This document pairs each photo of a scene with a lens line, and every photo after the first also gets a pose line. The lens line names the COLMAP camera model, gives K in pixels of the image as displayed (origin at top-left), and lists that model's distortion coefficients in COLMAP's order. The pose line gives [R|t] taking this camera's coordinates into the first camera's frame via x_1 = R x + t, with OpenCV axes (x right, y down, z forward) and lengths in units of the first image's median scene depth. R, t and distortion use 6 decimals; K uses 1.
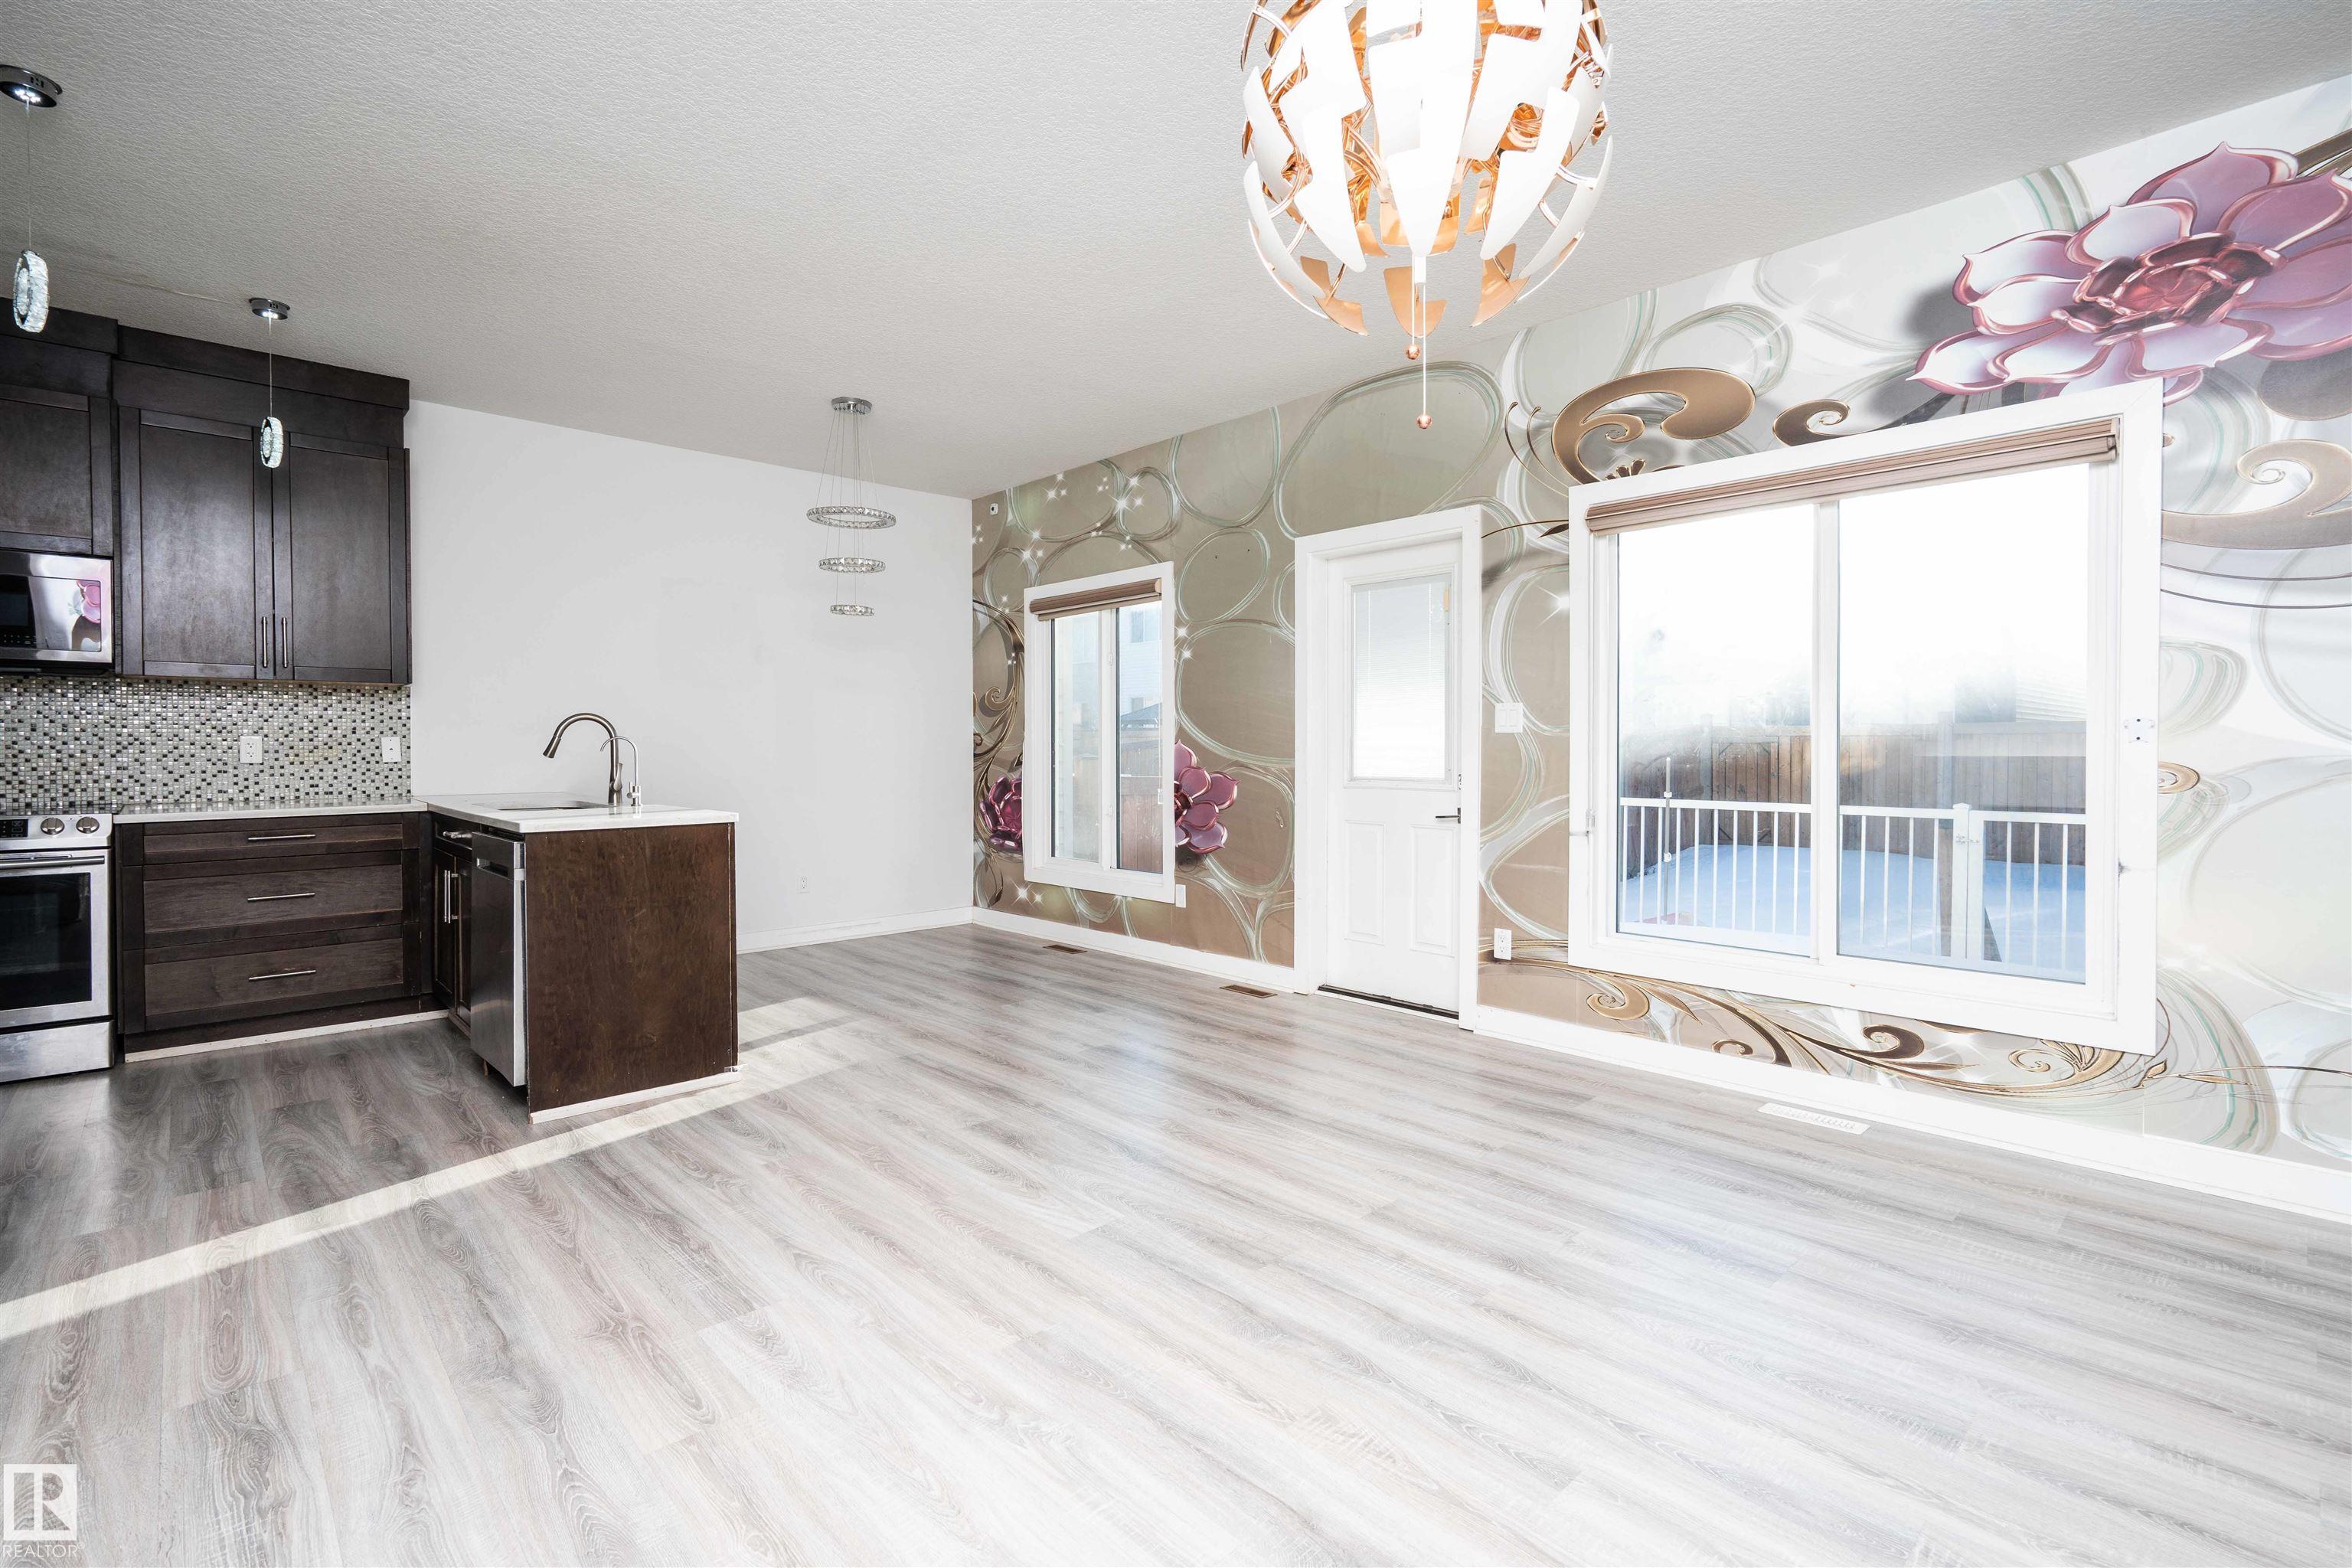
lens RADIAL K [[1079.4, 0, 1180.3], [0, 1079.4, 760.1], [0, 0, 1]] dist [-0.002431, 0.000500]
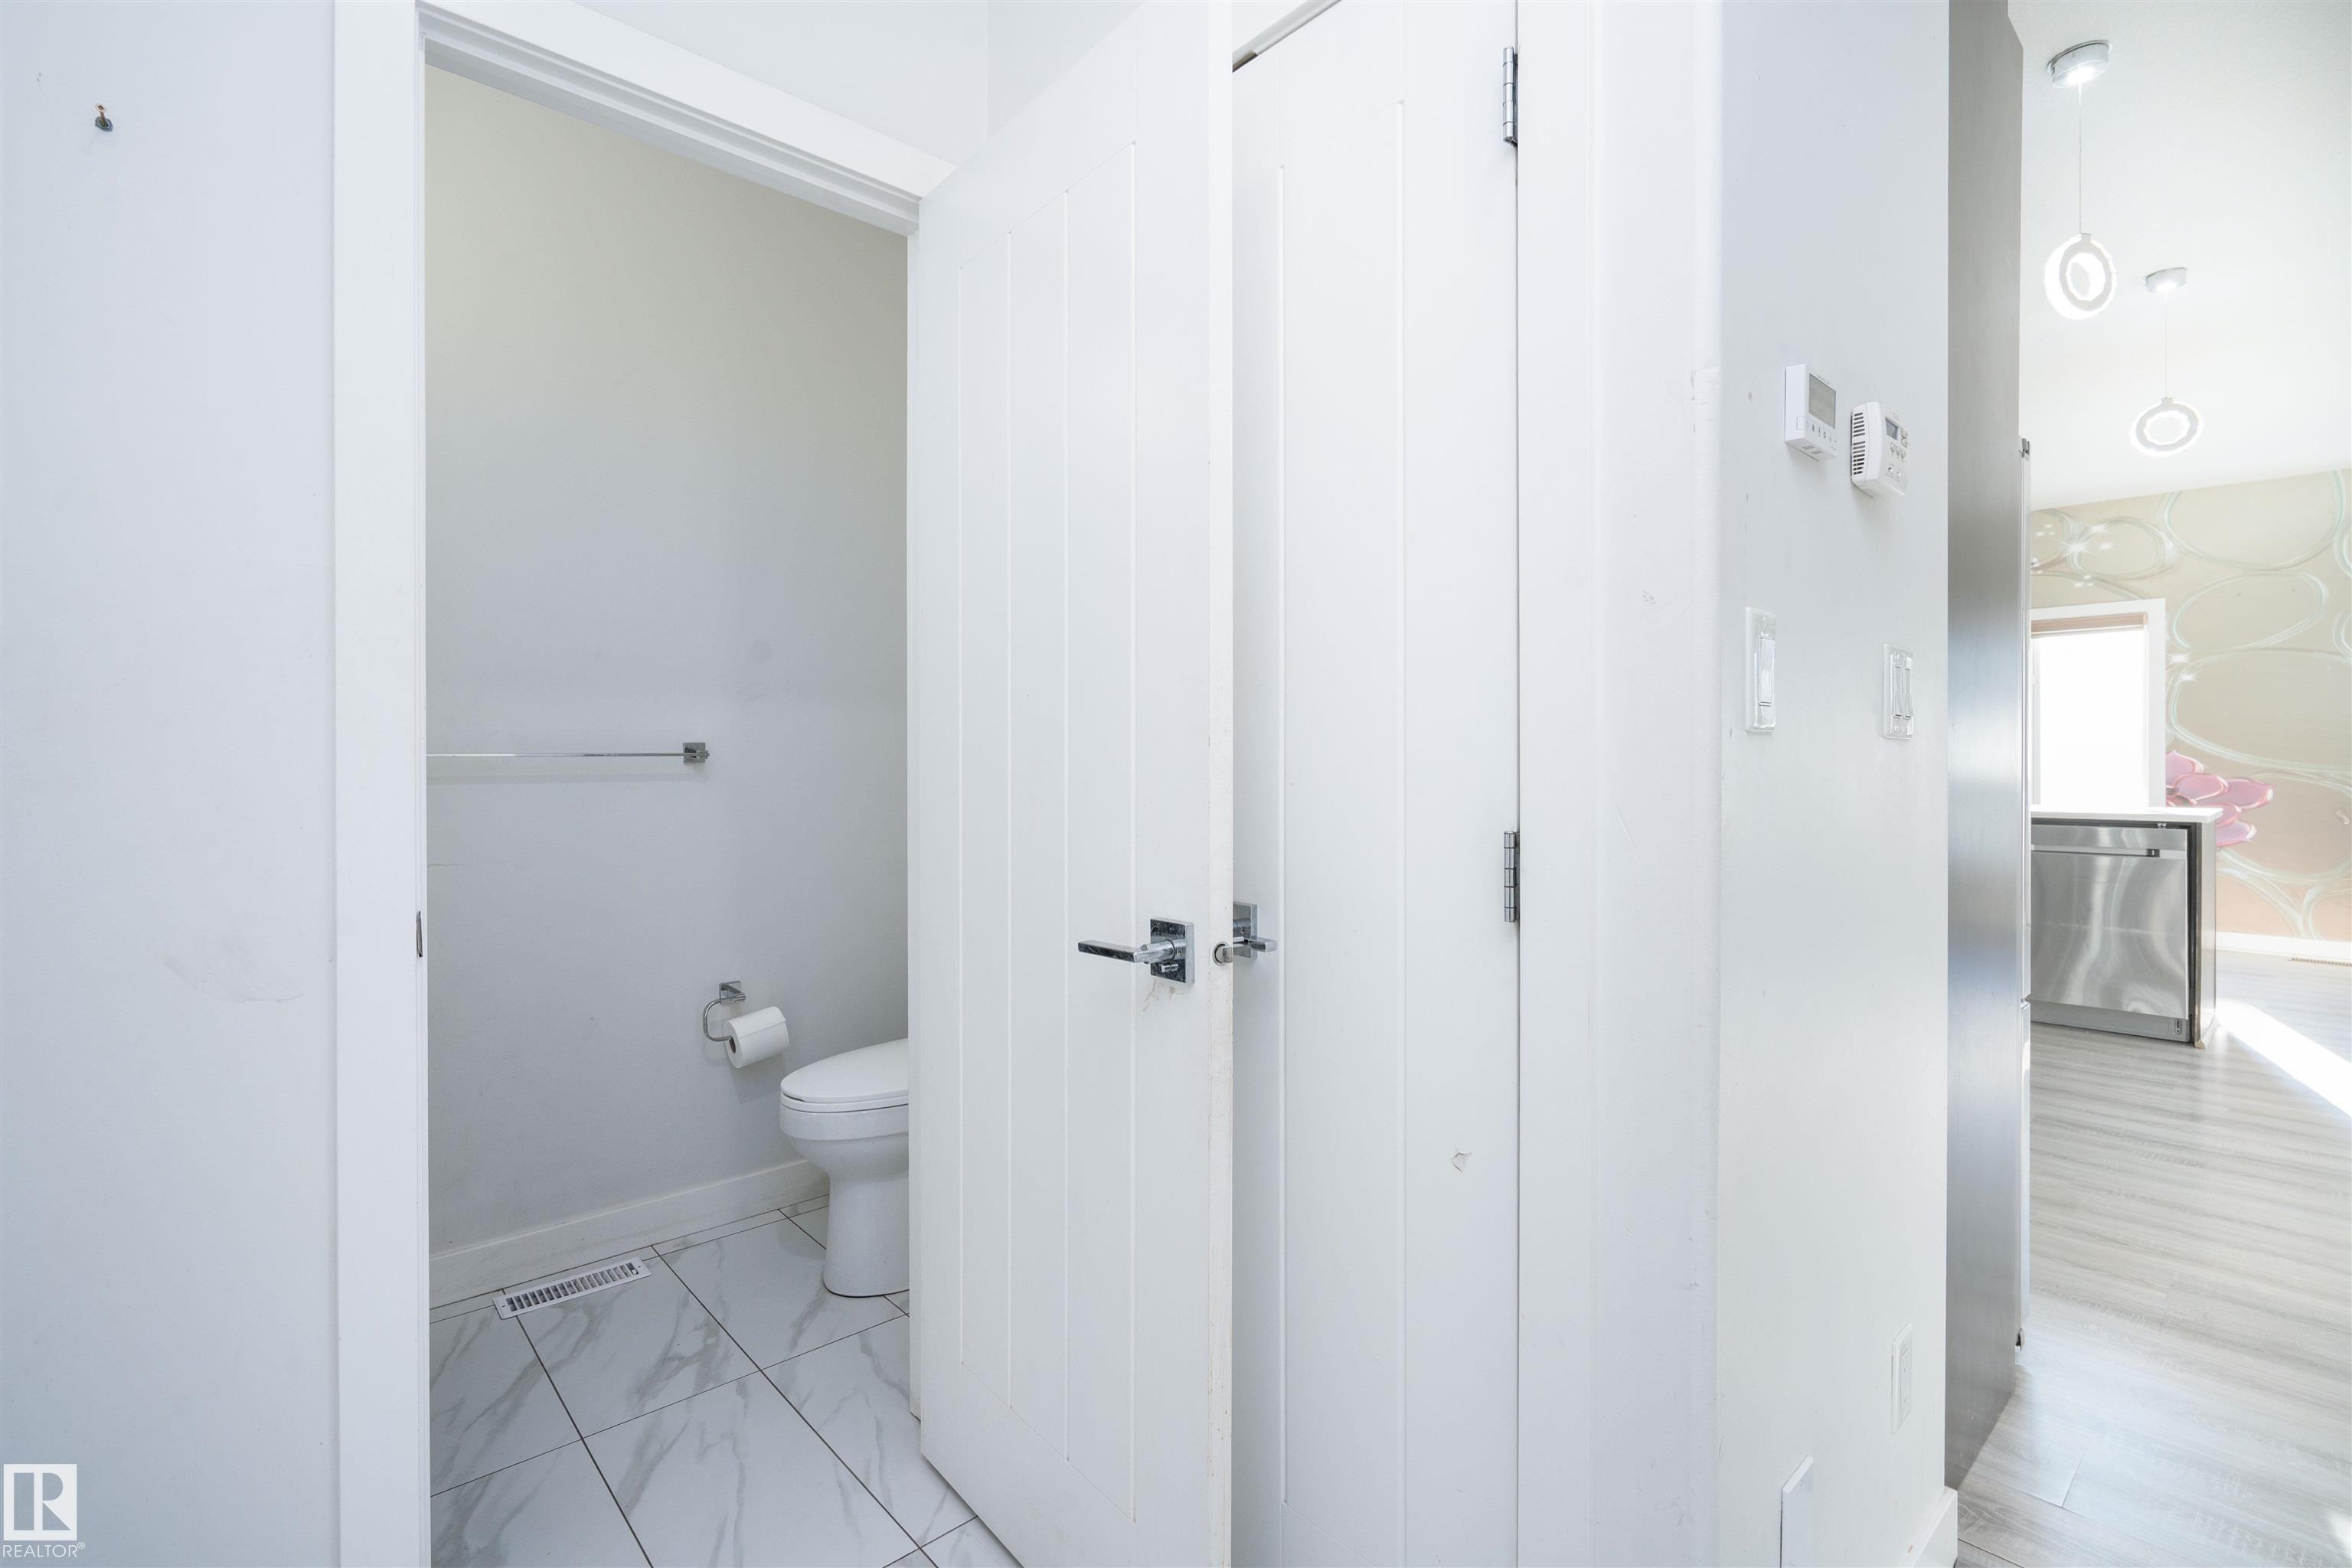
lens RADIAL K [[1066.8, 0, 1177.0], [0, 1066.8, 763.6], [0, 0, 1]] dist [-0.003658, 0.000855]
pose [[0.999869, -0.000870, -0.016148, -1.519794], [0.000745, 0.999970, -0.007746, 0.005353], [0.016154, 0.007733, 0.999840, -0.243040]]
